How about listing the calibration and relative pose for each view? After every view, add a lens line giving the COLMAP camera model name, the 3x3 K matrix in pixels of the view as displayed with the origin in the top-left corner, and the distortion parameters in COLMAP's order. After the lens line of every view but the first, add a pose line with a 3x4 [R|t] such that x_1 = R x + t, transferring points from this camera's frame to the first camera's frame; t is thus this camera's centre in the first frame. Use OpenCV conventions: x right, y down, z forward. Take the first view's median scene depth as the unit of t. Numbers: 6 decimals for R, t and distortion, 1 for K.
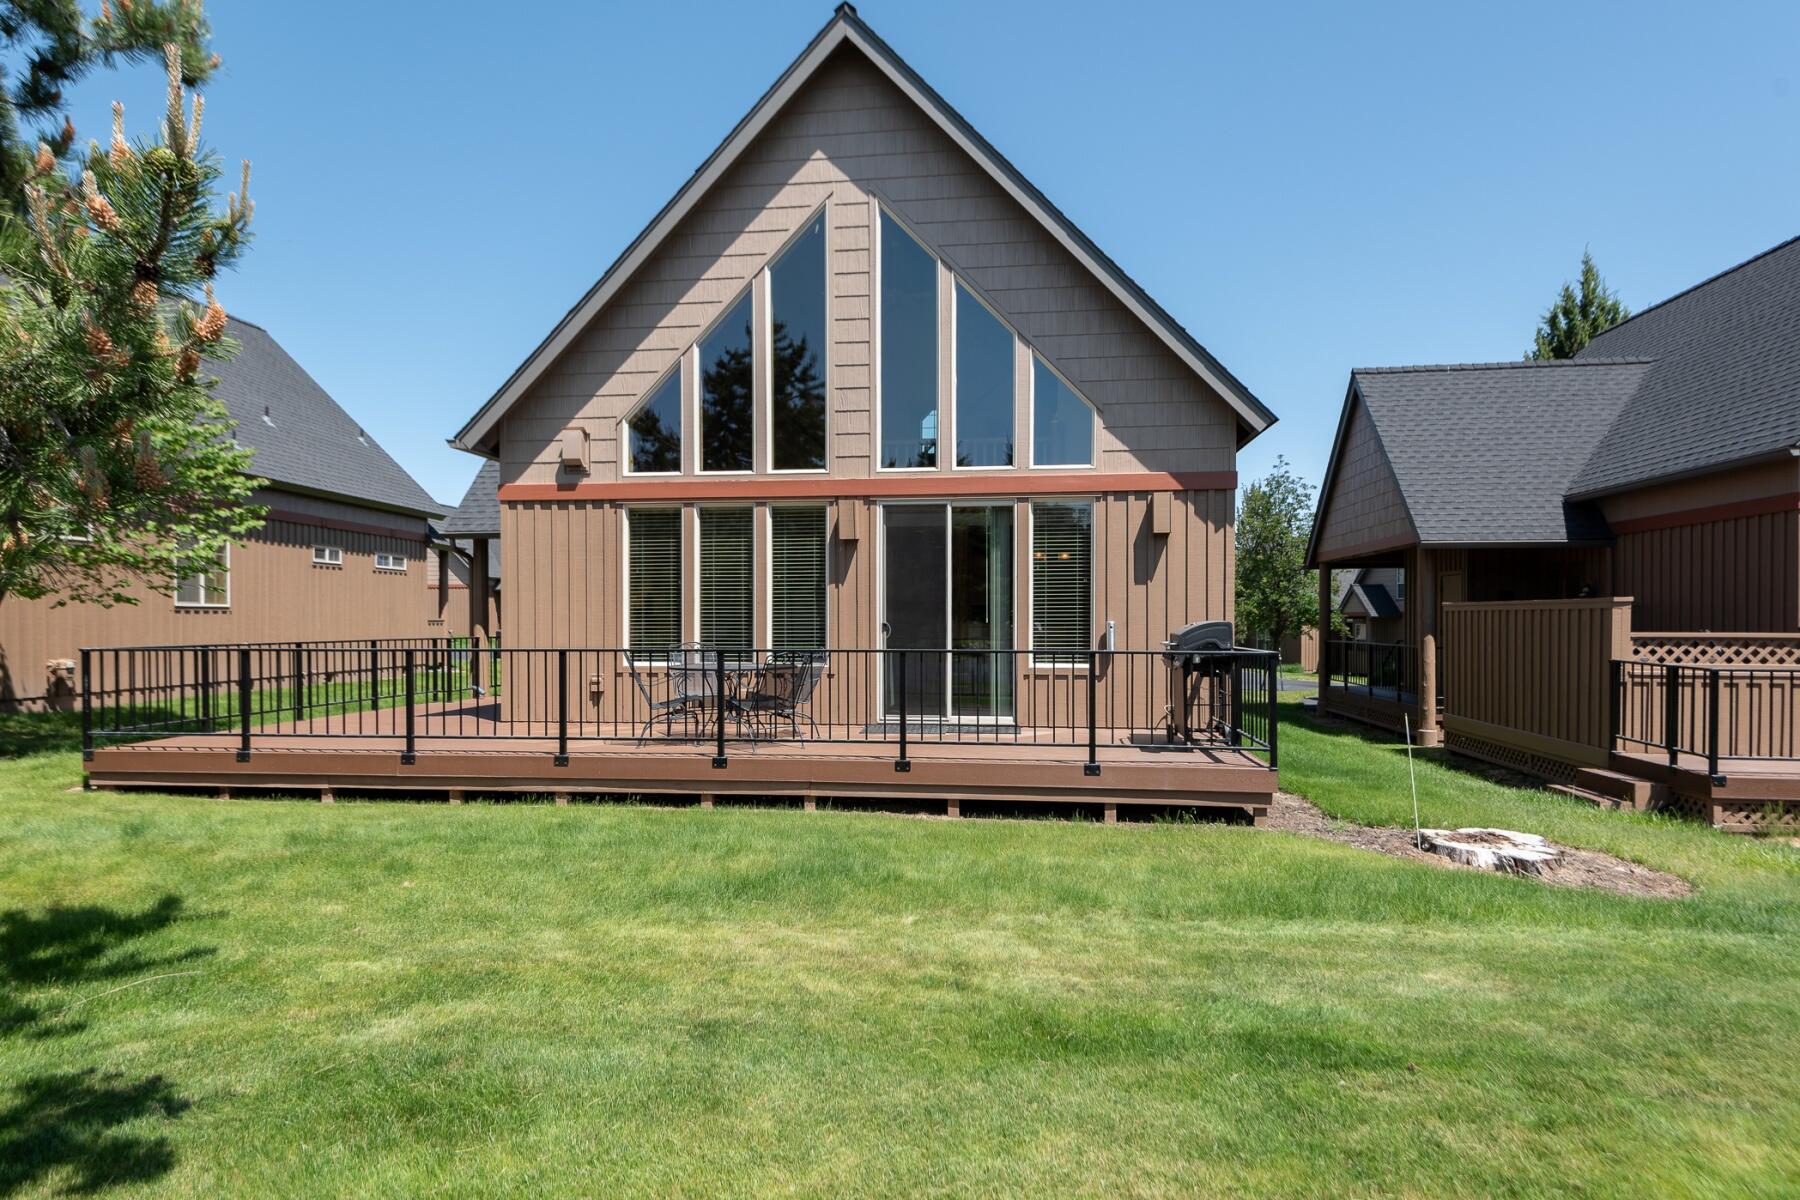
lens RADIAL K [[1035.5, 0, 898.6], [0, 1035.5, 612.1], [0, 0, 1]] dist [-0.000083, -0.000060]
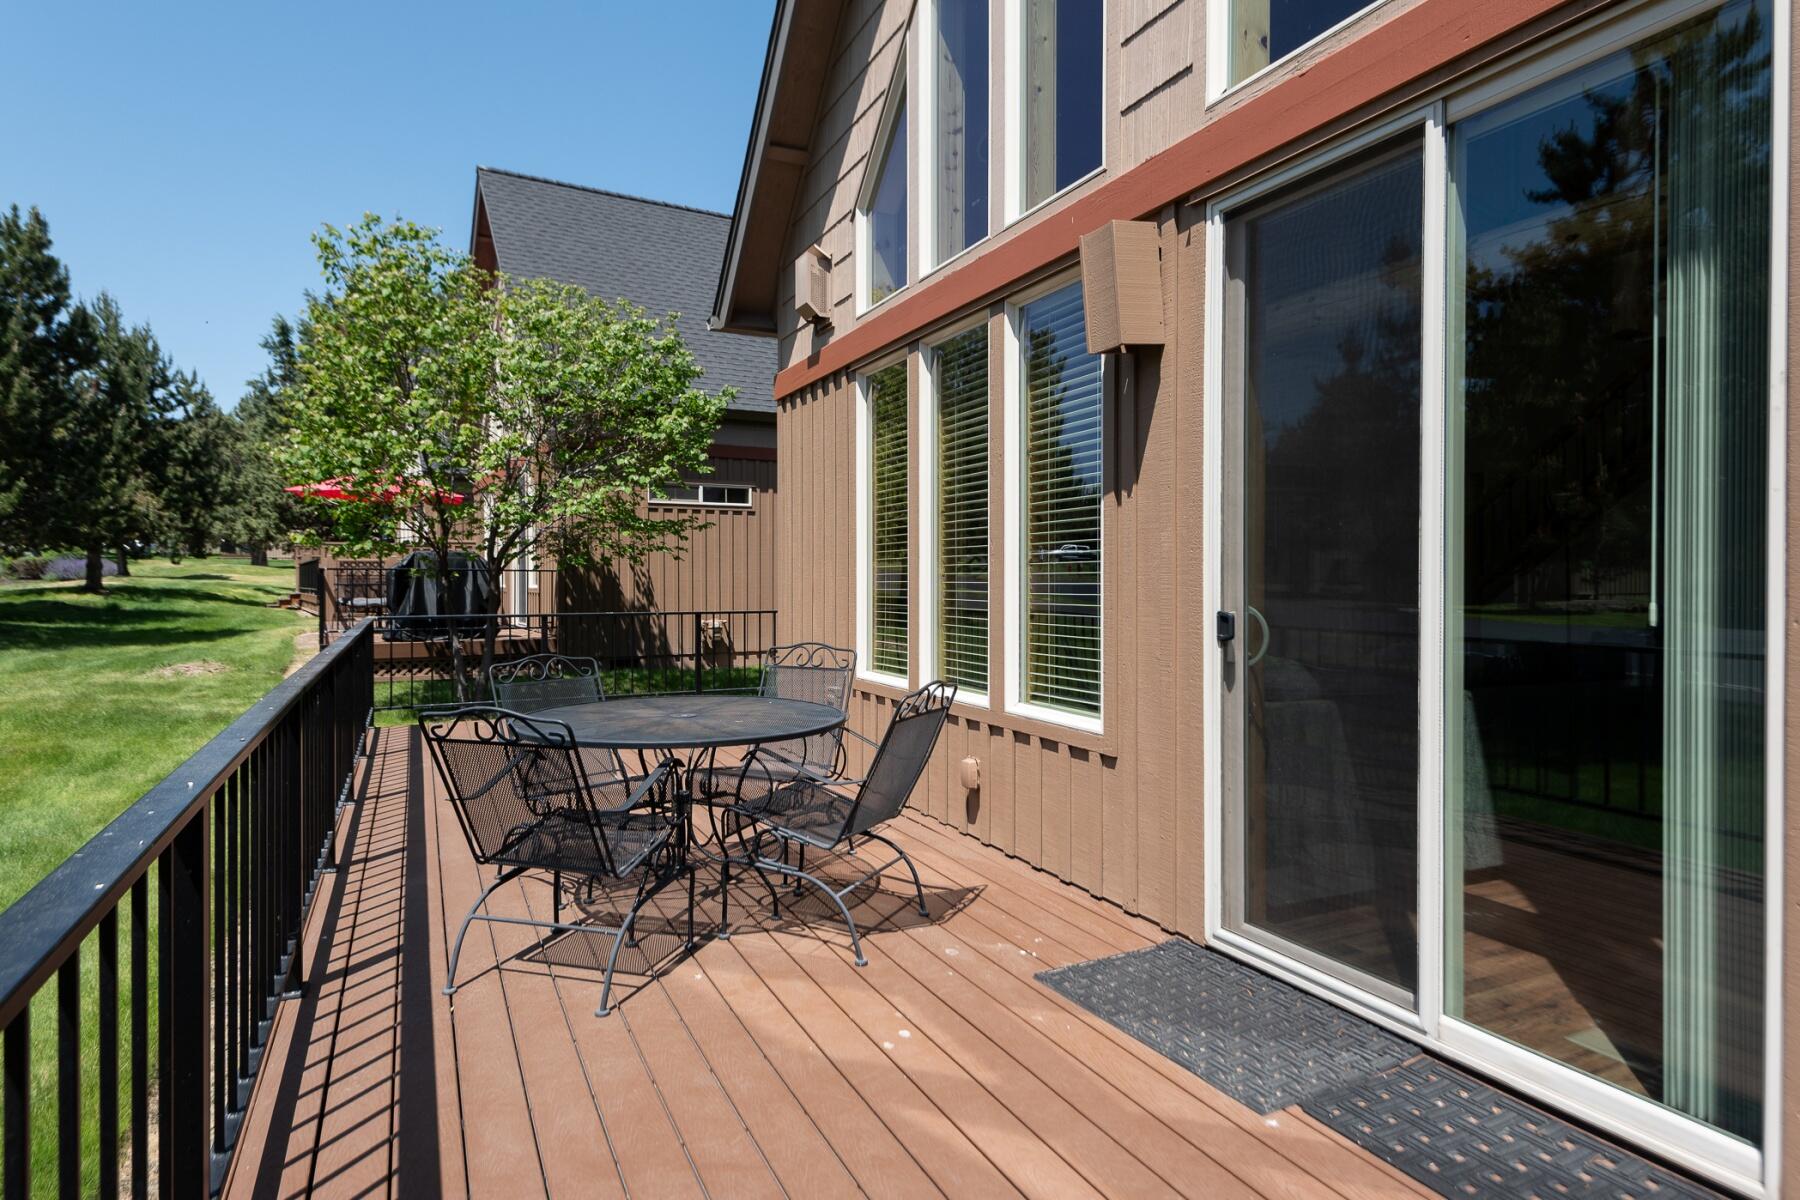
lens RADIAL K [[970.6, 0, 902.4], [0, 970.6, 588.7], [0, 0, 1]] dist [-0.001458, -0.000315]
pose [[0.549431, 0.010123, -0.835478, 0.160690], [0.004549, 0.999876, 0.015107, -0.000333], [0.835527, -0.012101, 0.549316, 0.741510]]
